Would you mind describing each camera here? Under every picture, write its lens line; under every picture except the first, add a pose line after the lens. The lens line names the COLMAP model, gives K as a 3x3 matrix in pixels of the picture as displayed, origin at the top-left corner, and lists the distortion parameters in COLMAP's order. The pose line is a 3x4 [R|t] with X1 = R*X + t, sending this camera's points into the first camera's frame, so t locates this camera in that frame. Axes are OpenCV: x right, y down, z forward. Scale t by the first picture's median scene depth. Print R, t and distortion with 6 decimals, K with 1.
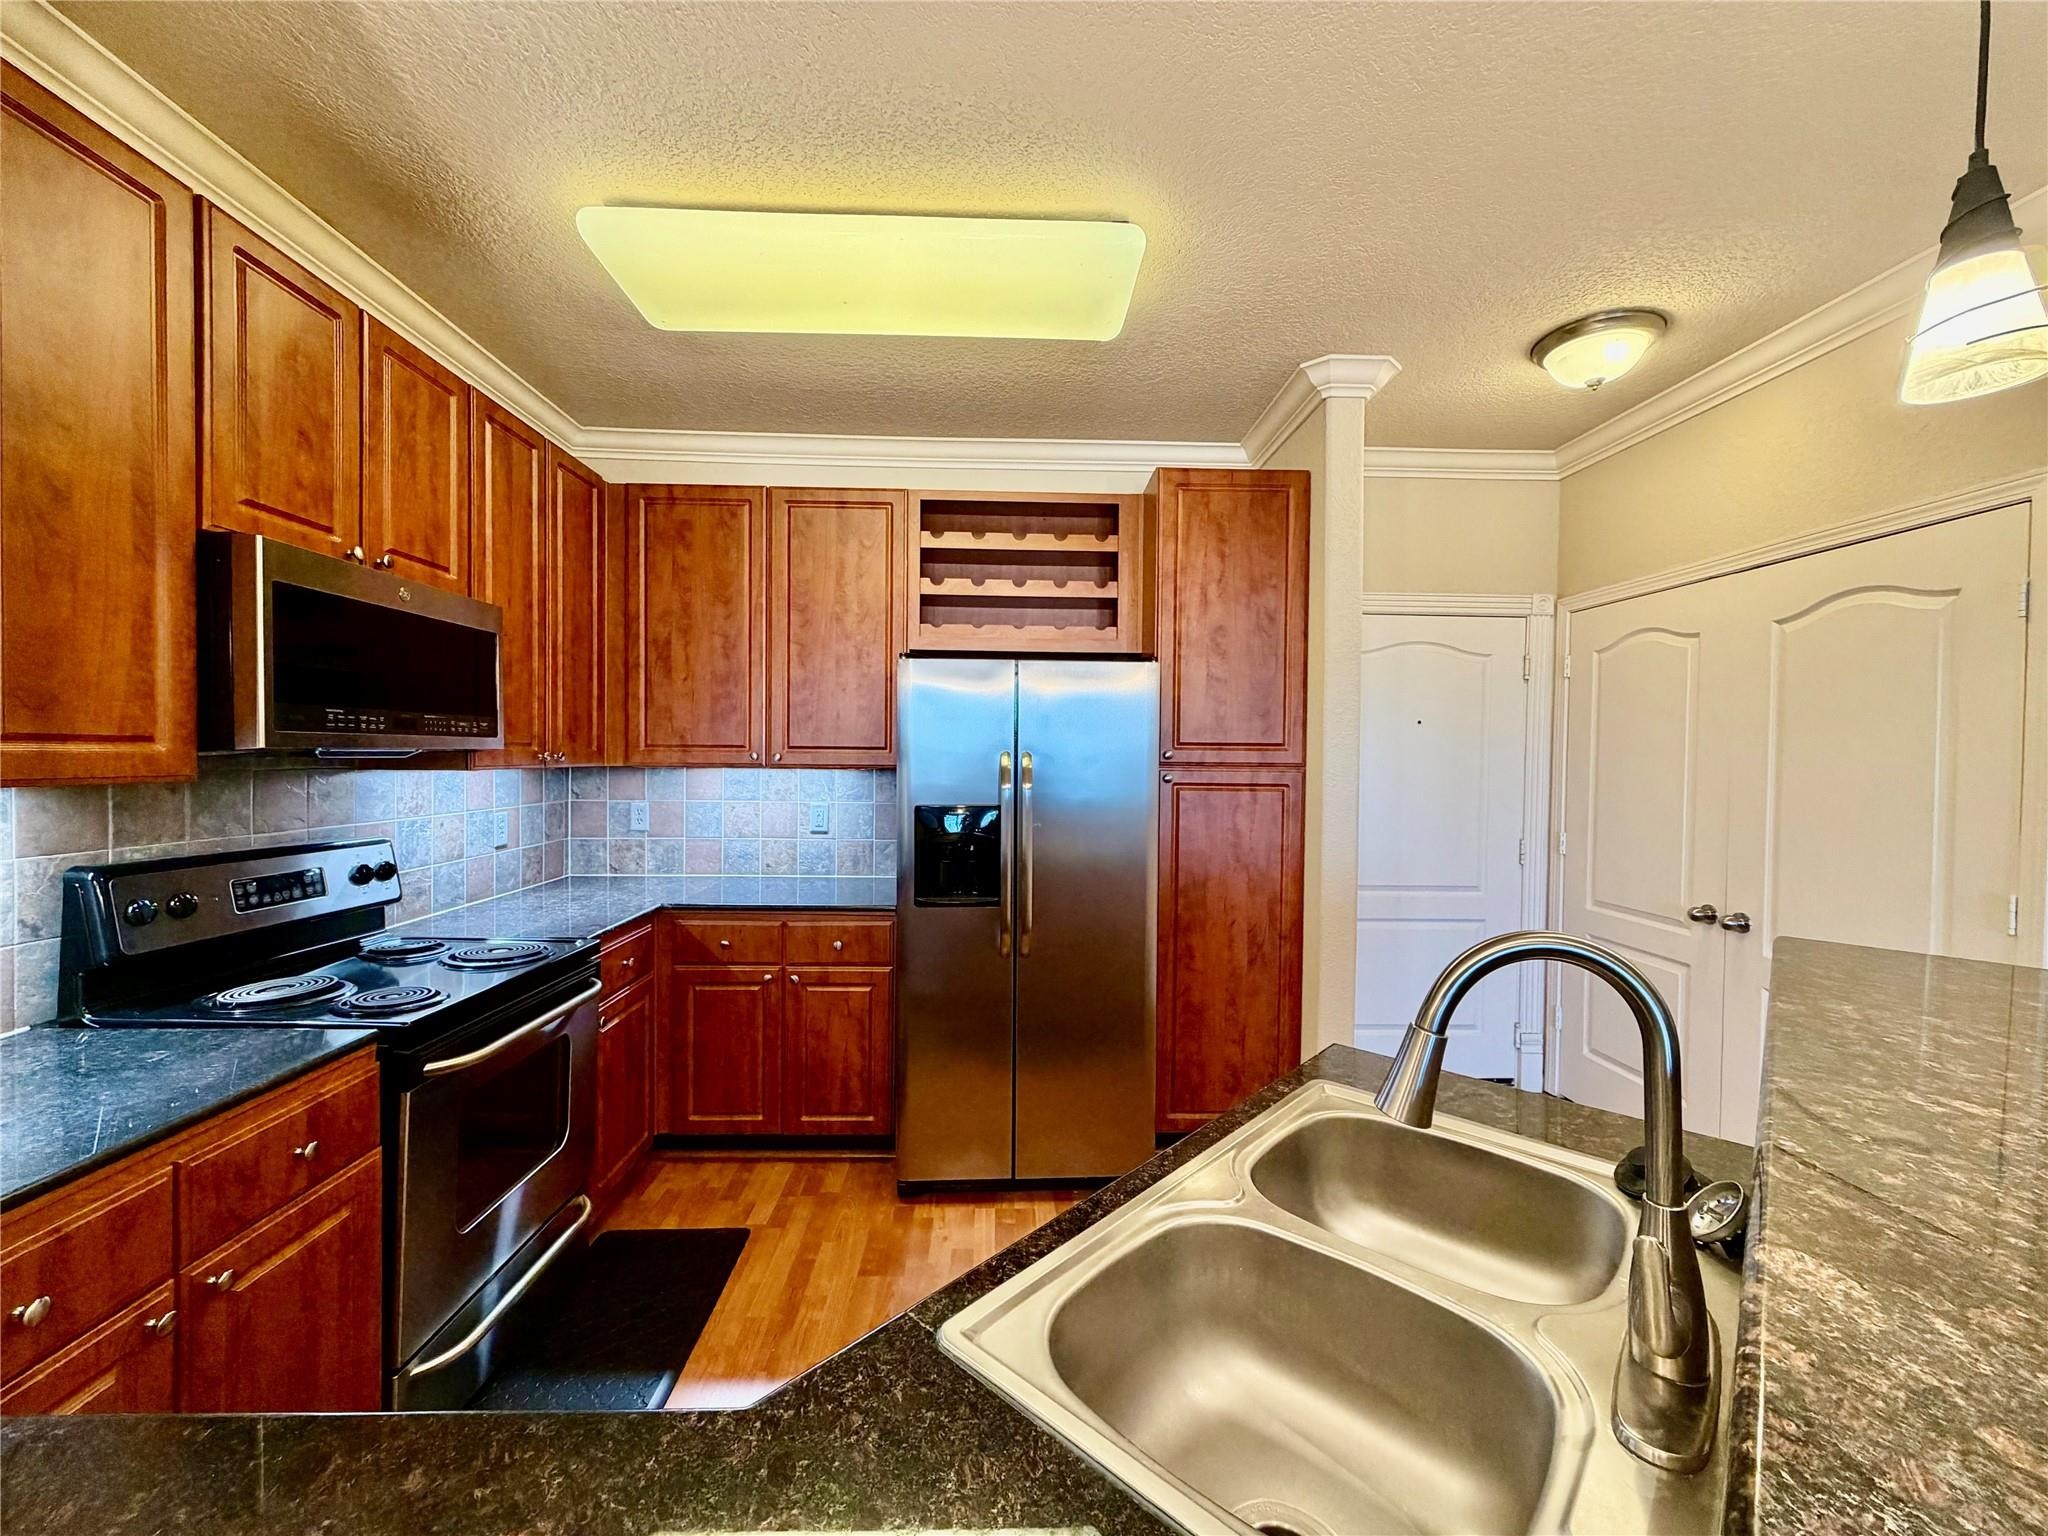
lens RADIAL K [[814.6, 0, 1023.2], [0, 814.6, 767.1], [0, 0, 1]] dist [-0.000682, -0.000321]
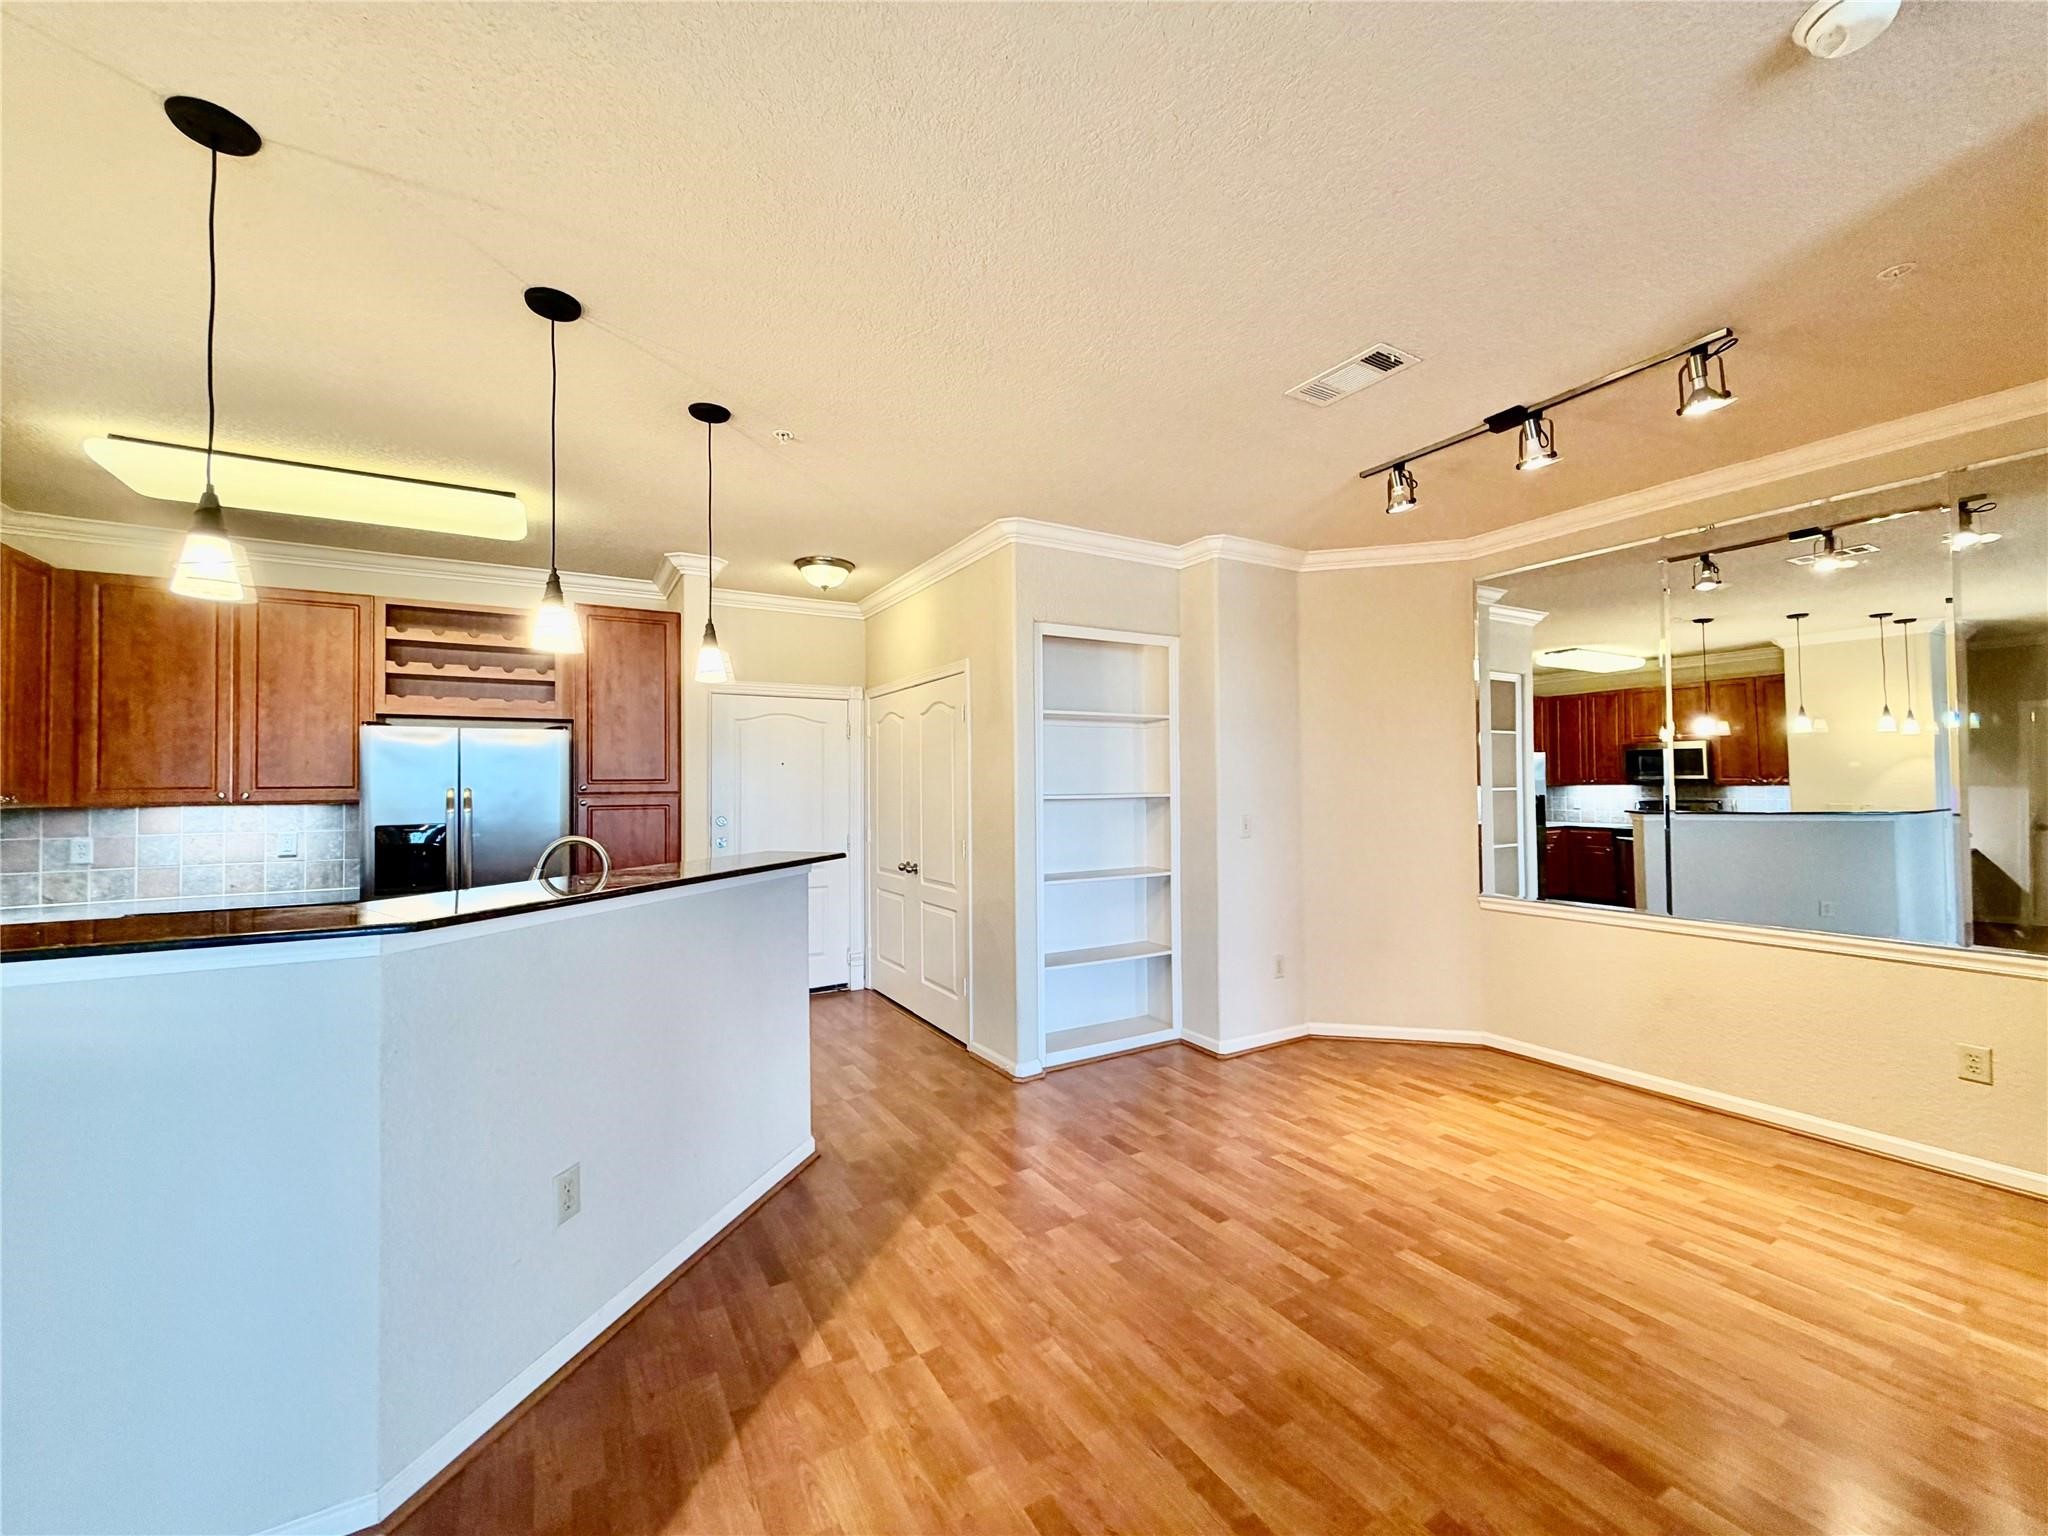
lens RADIAL K [[814.6, 0, 1021.4], [0, 814.6, 769.2], [0, 0, 1]] dist [-0.000682, -0.000321]
pose [[0.878073, -0.009537, 0.478431, 0.153987], [0.026519, 0.999235, -0.028752, 0.014888], [-0.477791, 0.037934, 0.877654, -0.693721]]
